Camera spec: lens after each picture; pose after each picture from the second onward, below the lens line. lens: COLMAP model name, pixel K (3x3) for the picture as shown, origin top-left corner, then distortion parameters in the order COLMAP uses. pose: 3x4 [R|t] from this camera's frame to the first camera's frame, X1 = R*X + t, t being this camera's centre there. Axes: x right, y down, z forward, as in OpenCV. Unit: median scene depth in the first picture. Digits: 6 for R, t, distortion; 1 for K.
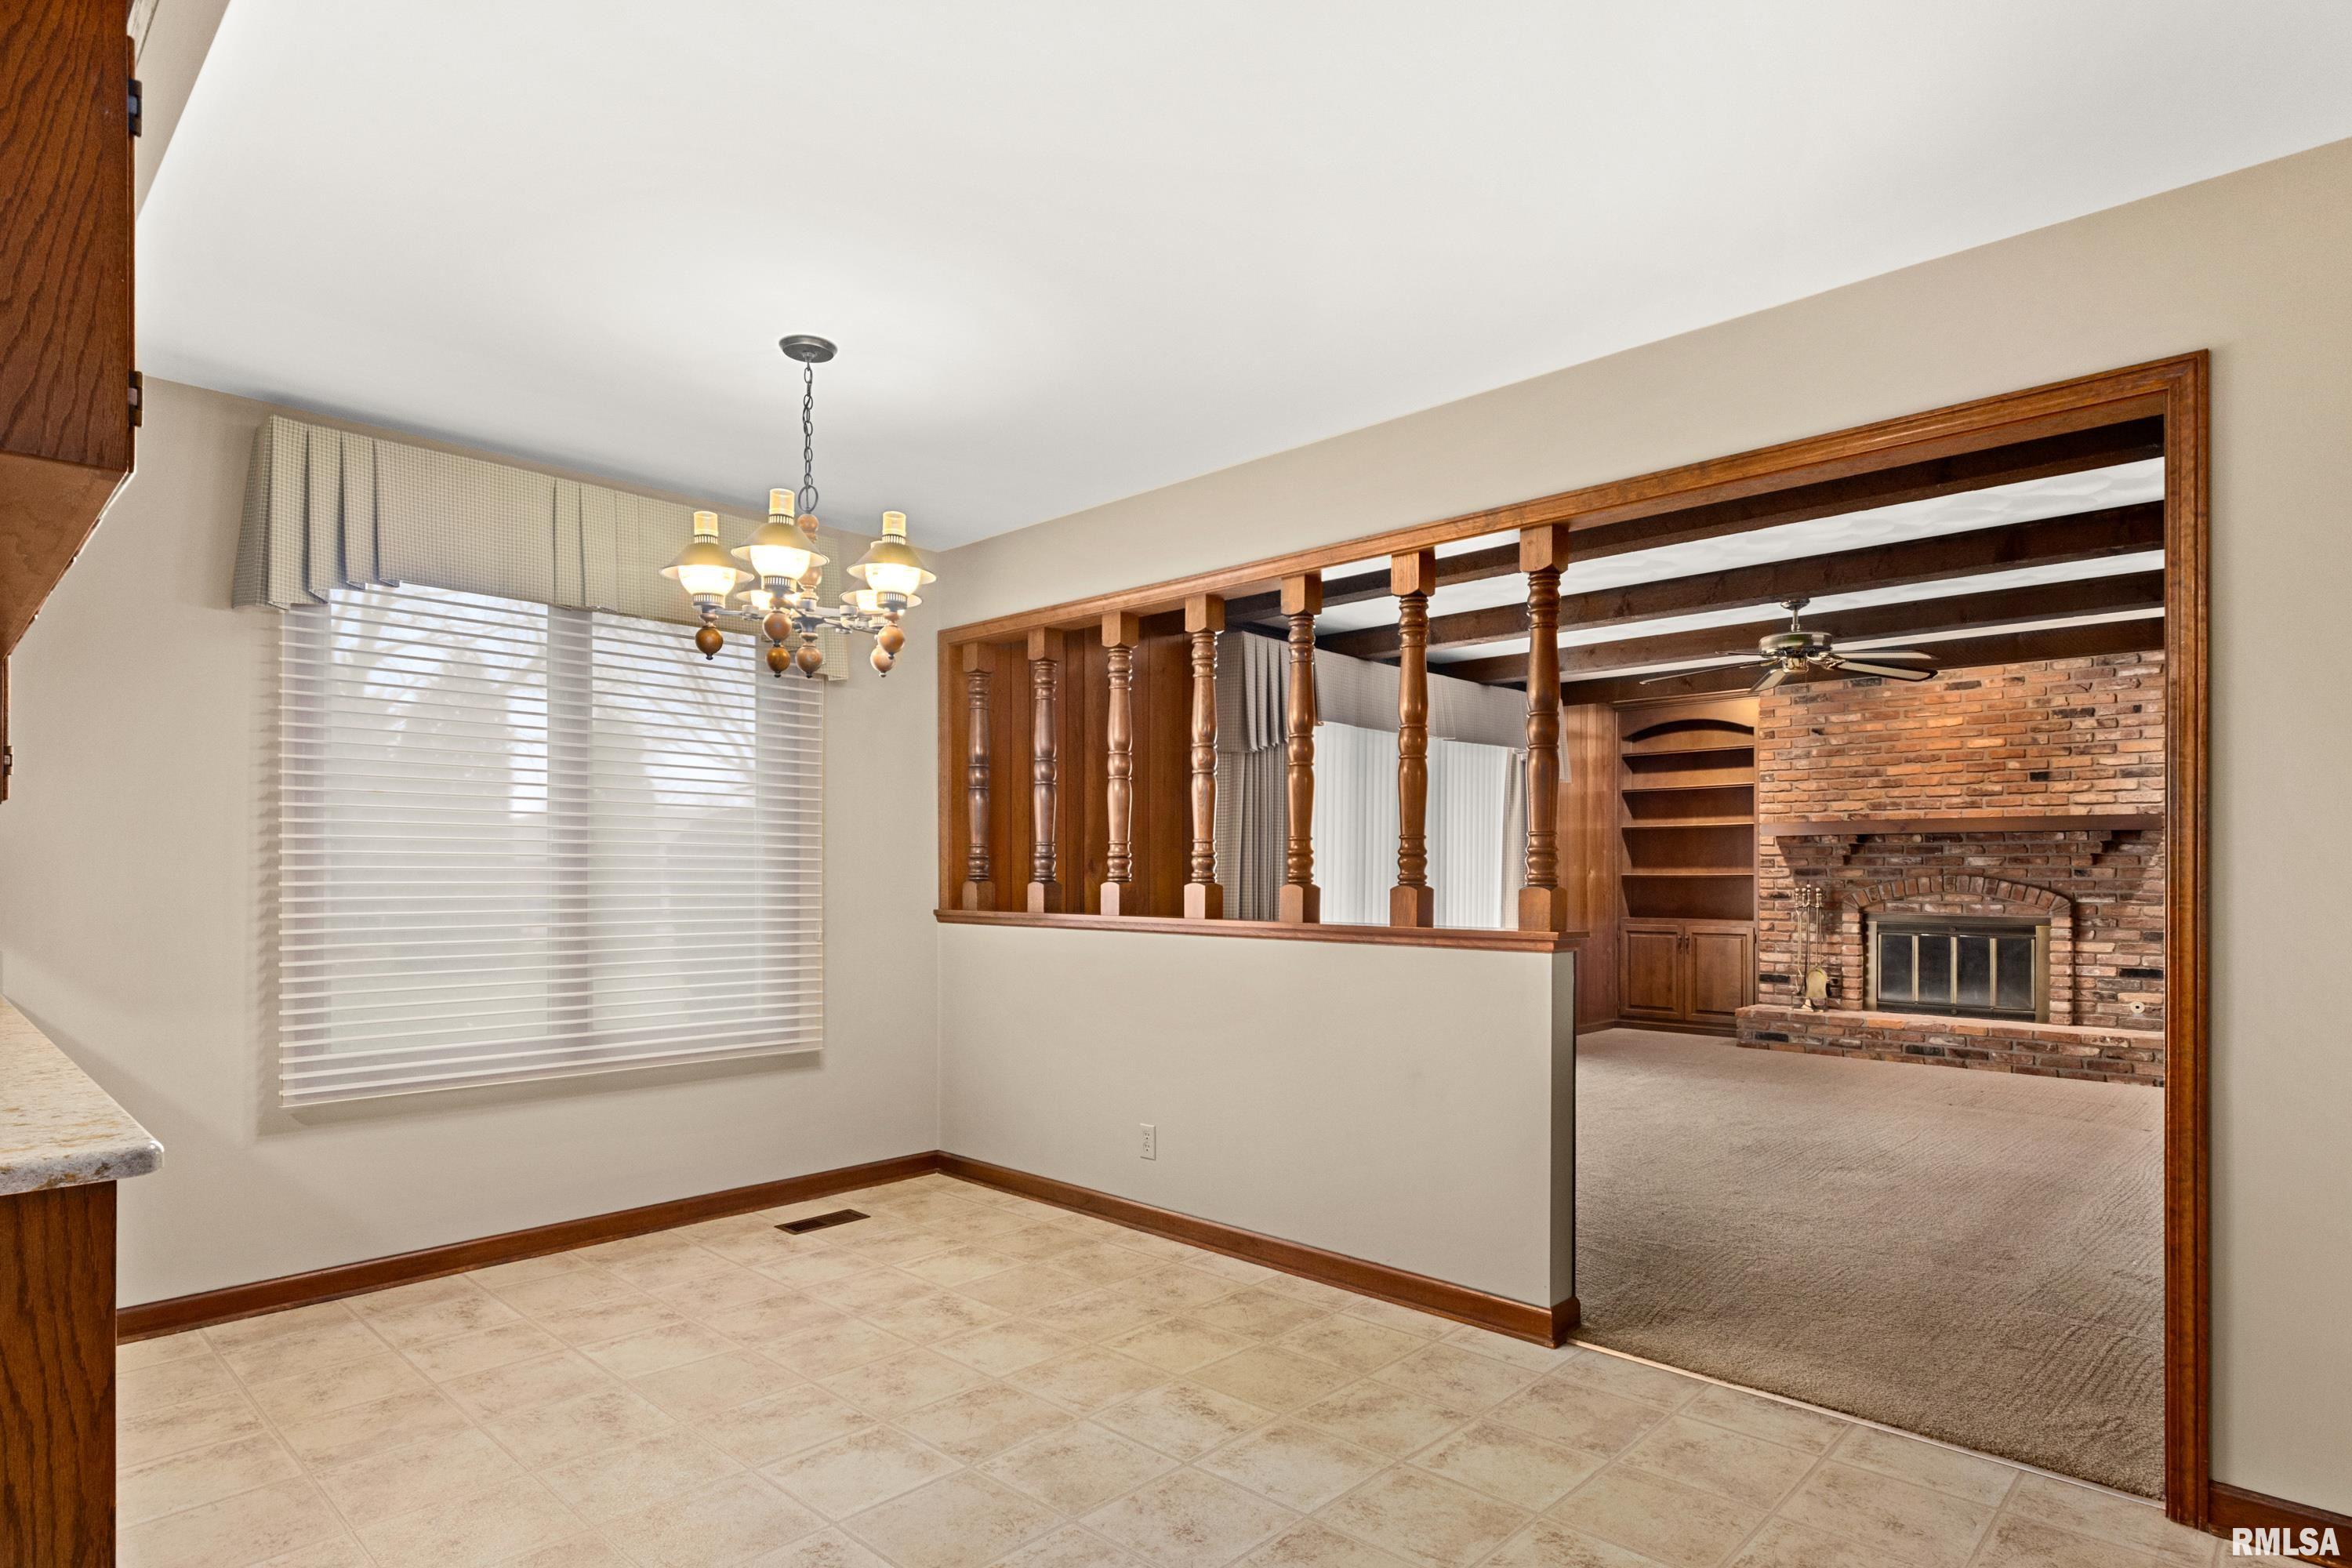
lens RADIAL K [[1258.5, 0, 1175.7], [0, 1258.5, 868.0], [0, 0, 1]] dist [-0.003592, -0.000493]
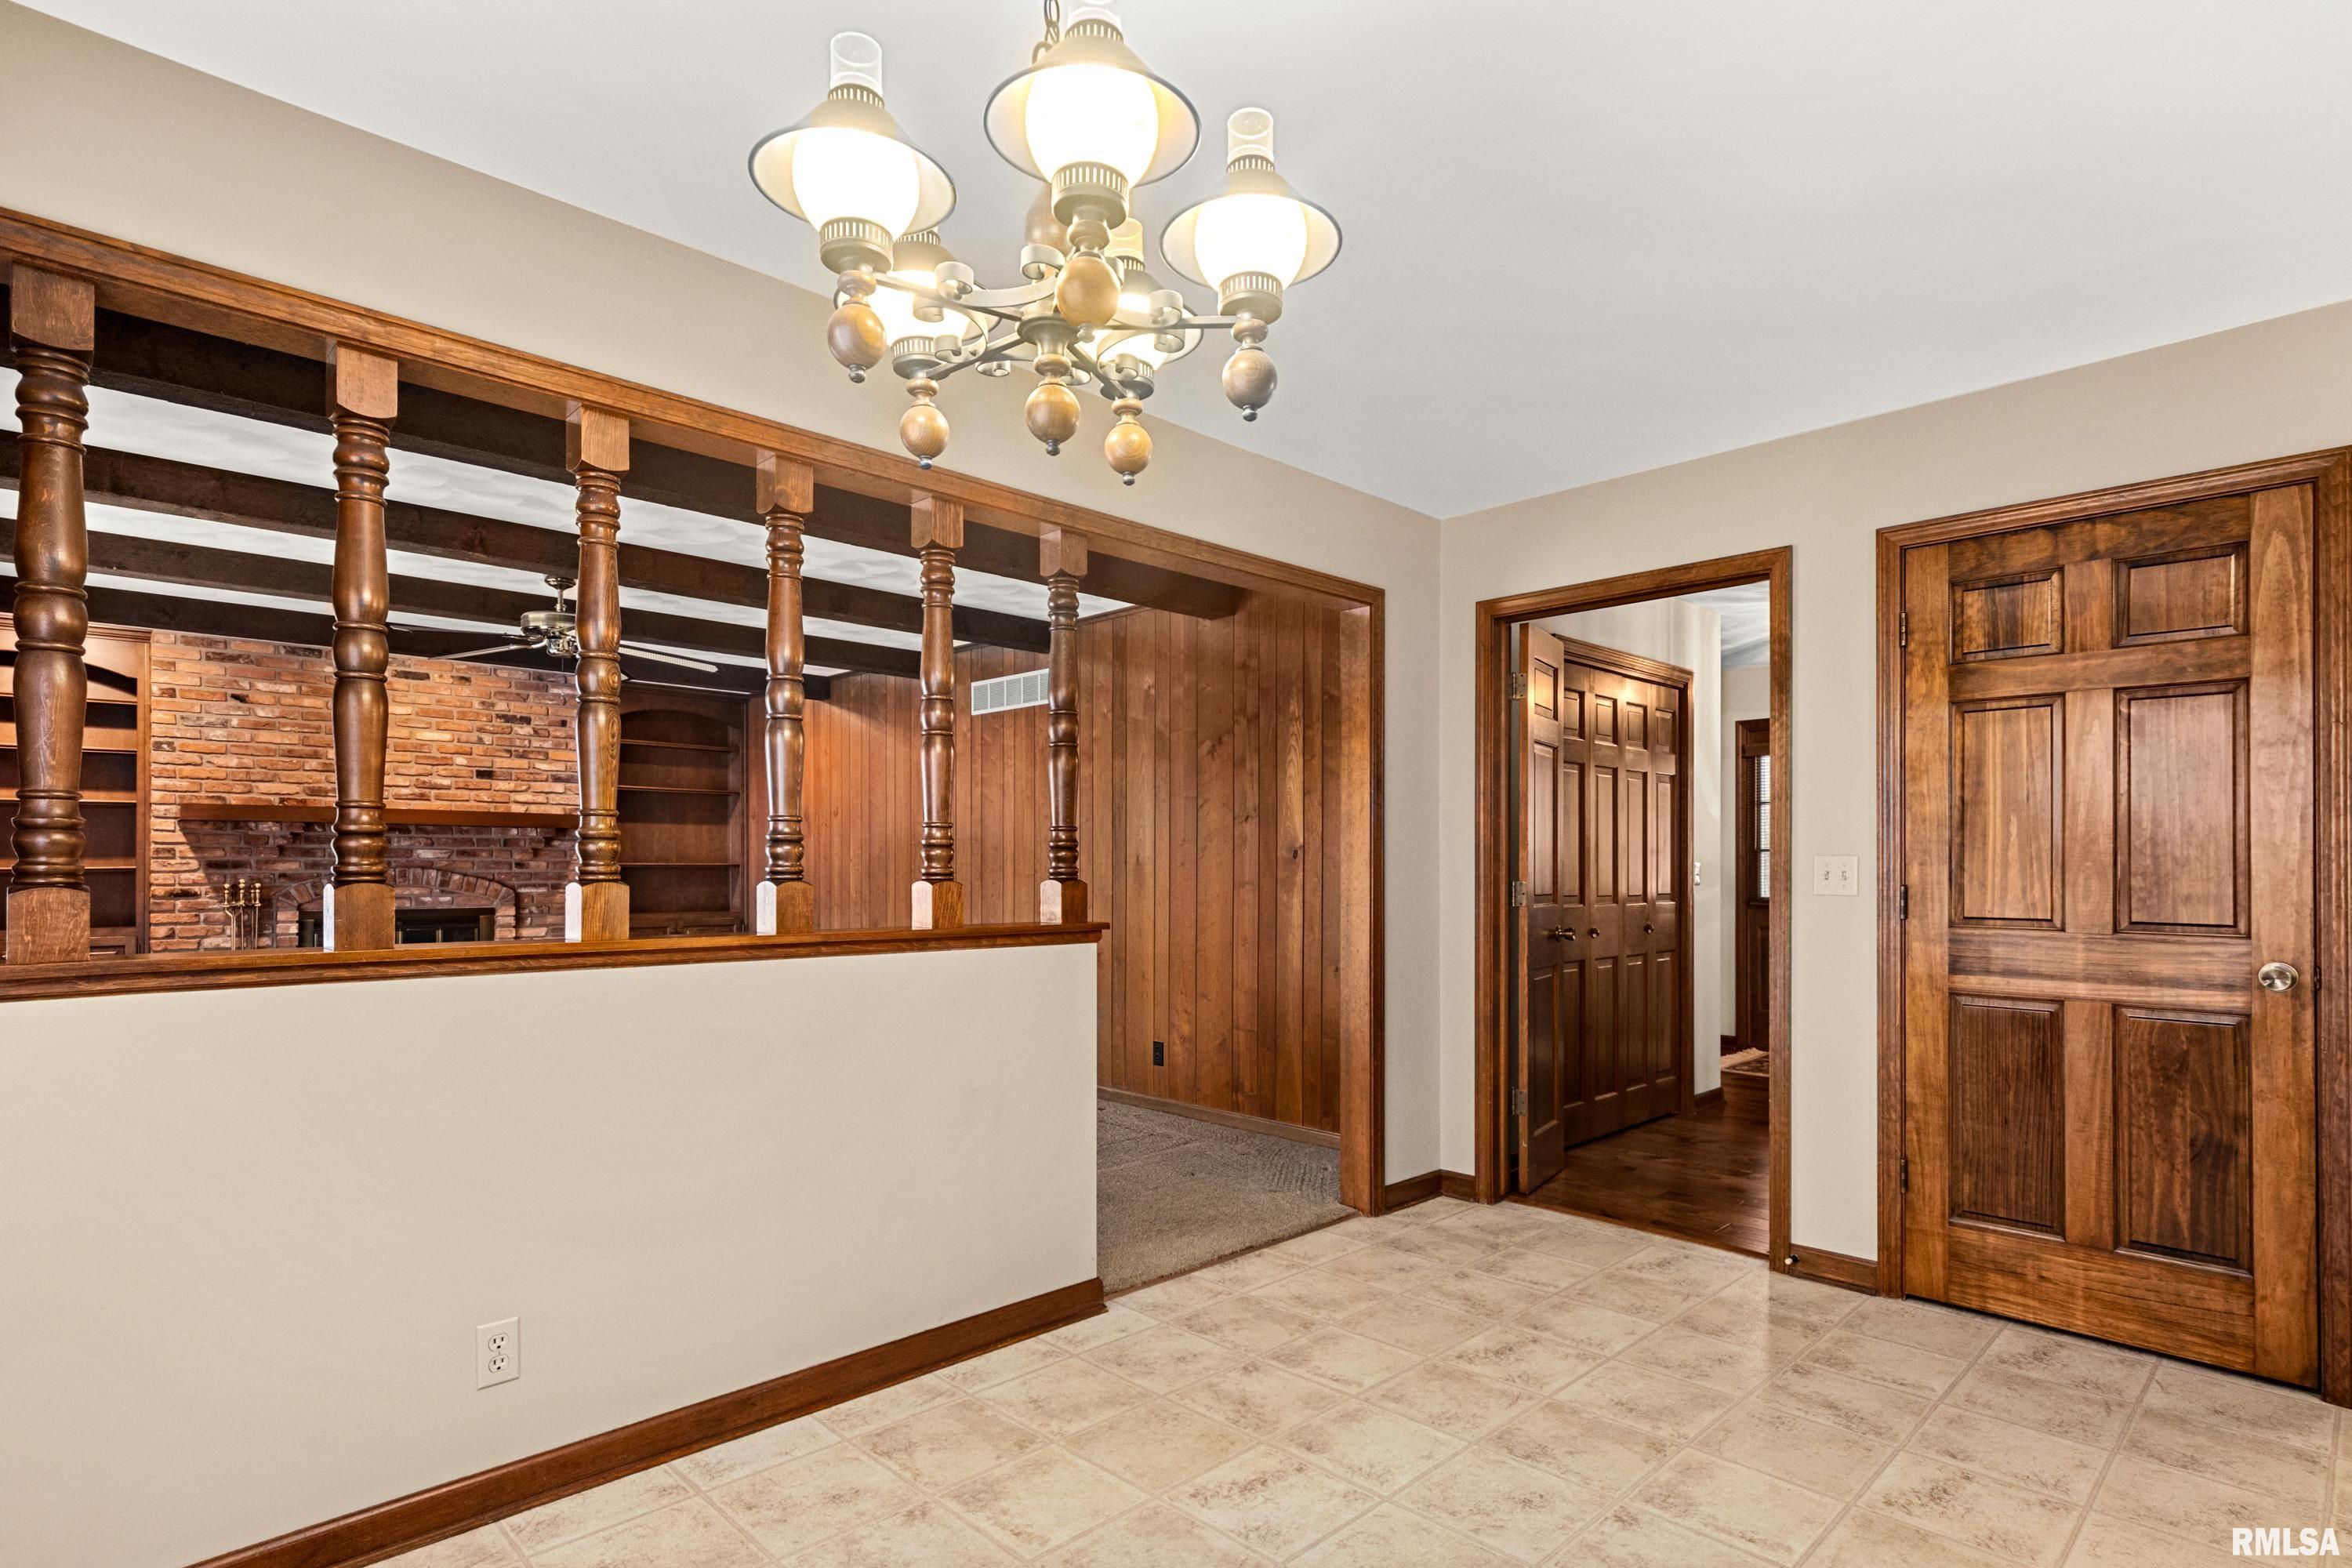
lens RADIAL K [[1192.6, 0, 1181.9], [0, 1192.6, 854.5], [0, 0, 1]] dist [0.000539, 0.000140]
pose [[0.029477, 0.008578, 0.999529, -0.297725], [-0.003995, 0.999956, -0.008463, 0.000801], [-0.999557, -0.003743, 0.029509, 0.378488]]
